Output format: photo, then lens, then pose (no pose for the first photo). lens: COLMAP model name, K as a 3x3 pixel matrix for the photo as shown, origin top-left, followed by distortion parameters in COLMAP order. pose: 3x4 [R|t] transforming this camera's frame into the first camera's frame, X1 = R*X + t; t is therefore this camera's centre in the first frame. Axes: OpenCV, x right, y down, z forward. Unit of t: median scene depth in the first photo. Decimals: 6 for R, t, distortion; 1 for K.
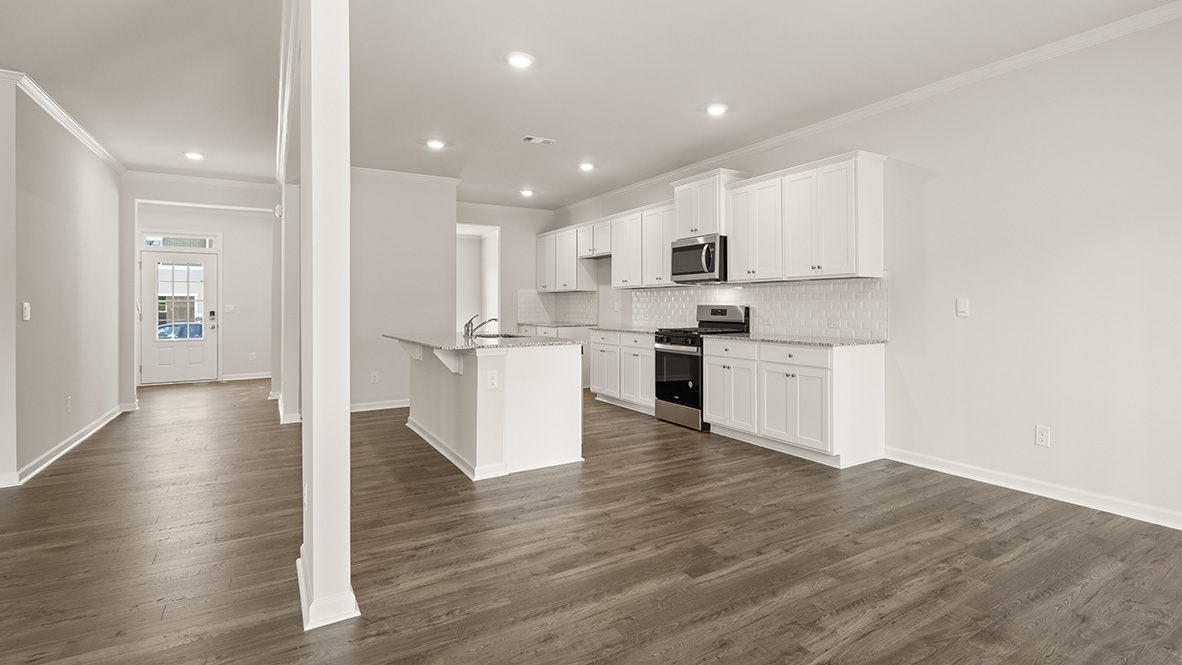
lens RADIAL K [[582.6, 0, 638.1], [0, 582.6, 293.1], [0, 0, 1]] dist [-0.000954, -0.000053]
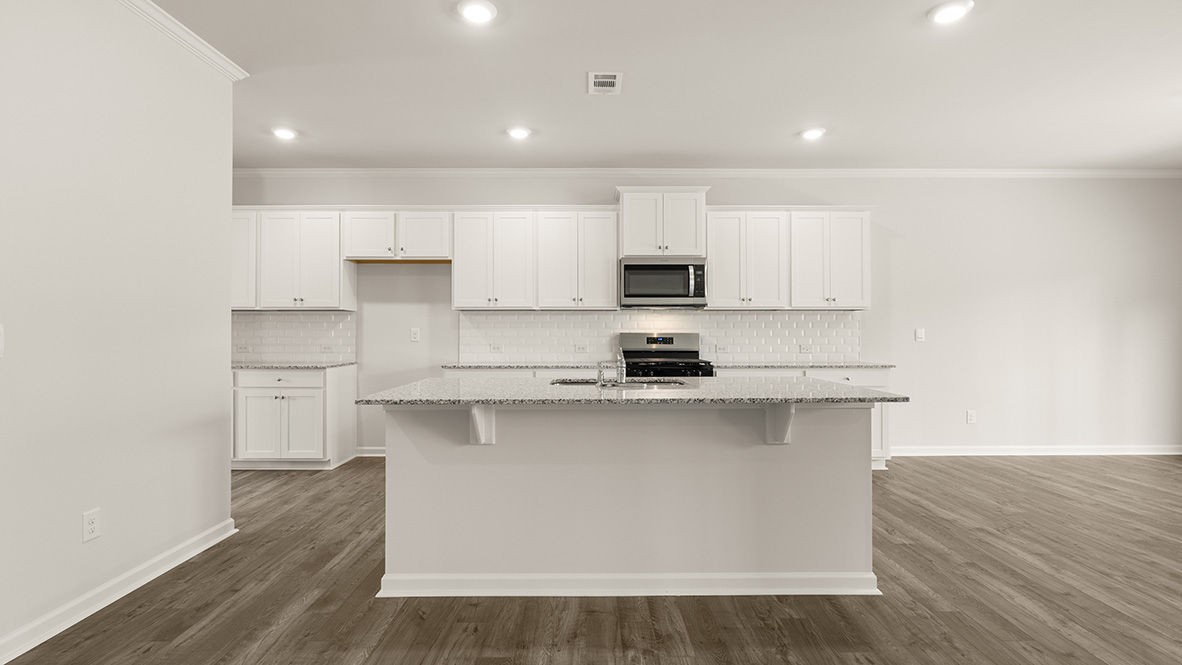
lens RADIAL K [[553.9, 0, 587.5], [0, 553.9, 331.5], [0, 0, 1]] dist [-0.014502, -0.000070]
pose [[0.544438, 0.005088, 0.838785, -0.694232], [-0.019941, 0.999777, 0.006879, 0.016200], [-0.838564, -0.020472, 0.544419, 0.662293]]
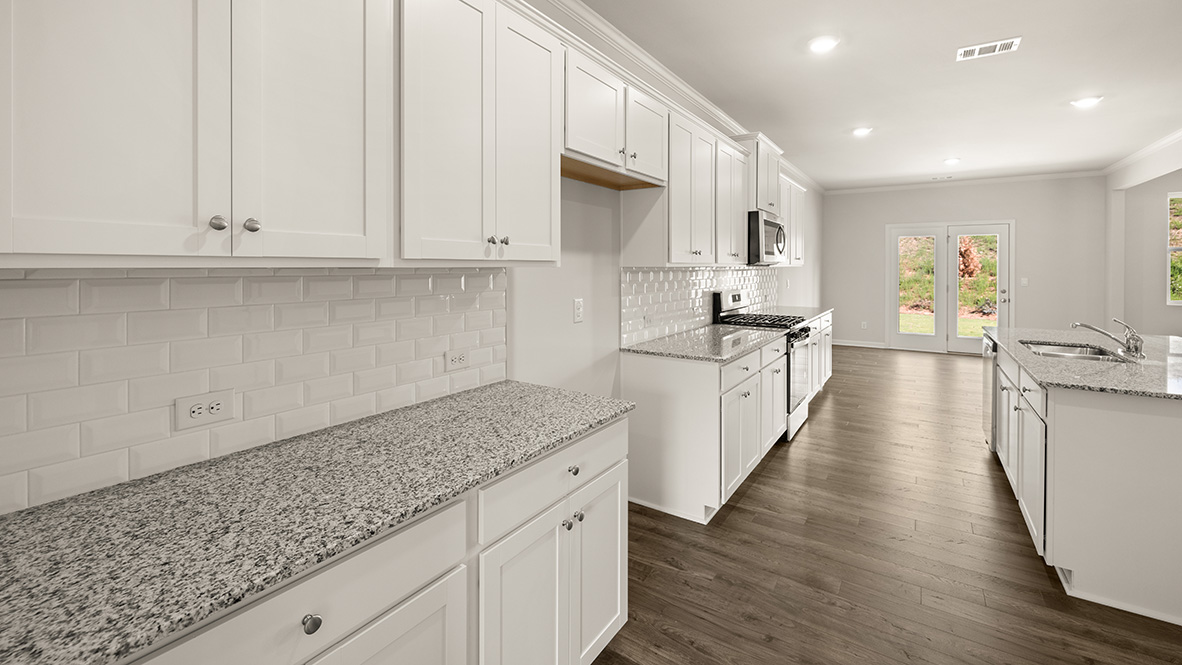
lens RADIAL K [[502.2, 0, 584.9], [0, 502.2, 266.2], [0, 0, 1]] dist [0.000012, -0.000943]
pose [[-0.403699, 0.000443, 0.914892, -0.495230], [-0.021371, 0.999722, -0.009915, -0.002639], [-0.914642, -0.023555, -0.403577, 1.616920]]
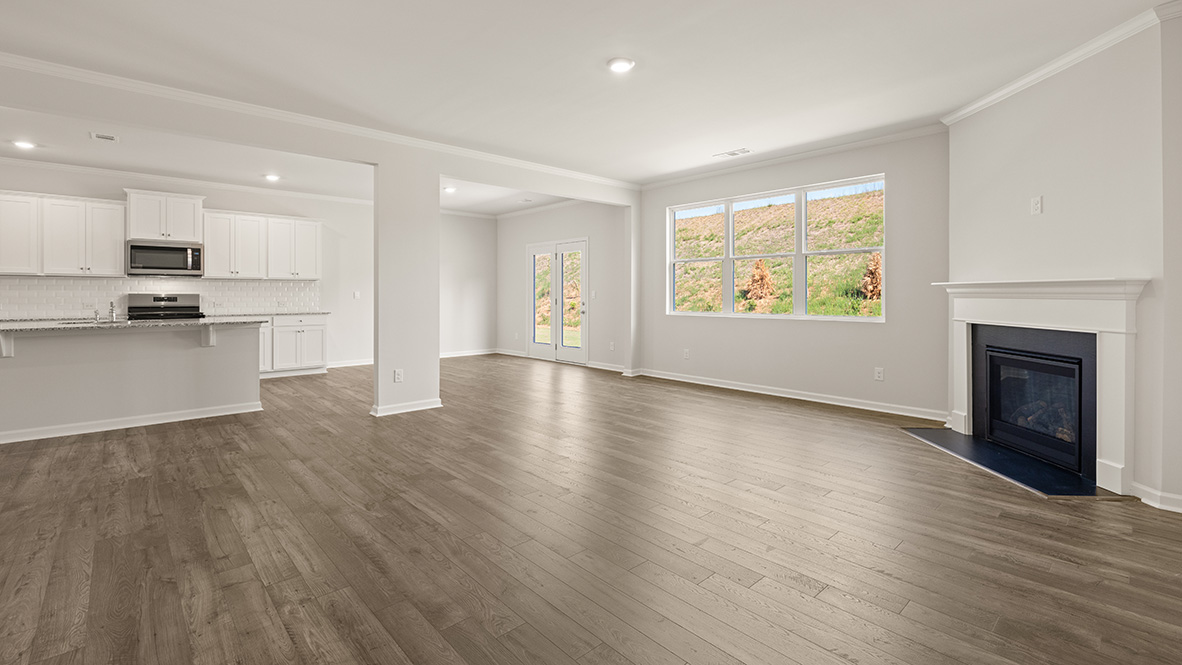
lens RADIAL K [[523.2, 0, 573.5], [0, 523.2, 295.2], [0, 0, 1]] dist [-0.002183, 0.000207]
pose [[-0.138531, 0.001618, 0.990357, -1.202517], [-0.021655, 0.999755, -0.004662, 0.010526], [-0.990121, -0.022092, -0.138462, 0.284922]]
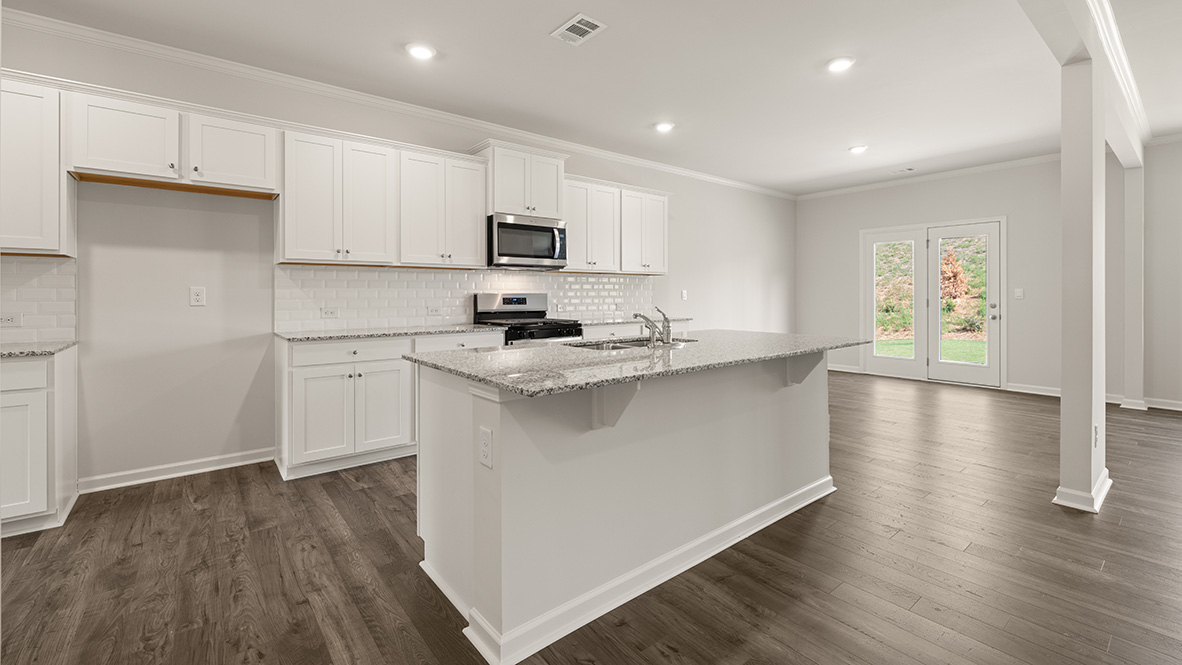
lens RADIAL K [[502.2, 0, 587.2], [0, 502.2, 294.1], [0, 0, 1]] dist [0.000012, -0.000943]
pose [[-0.107774, 0.002966, 0.994171, -0.698078], [-0.020610, 0.999774, -0.005217, 0.025523], [-0.993962, -0.021052, -0.107689, 1.033278]]
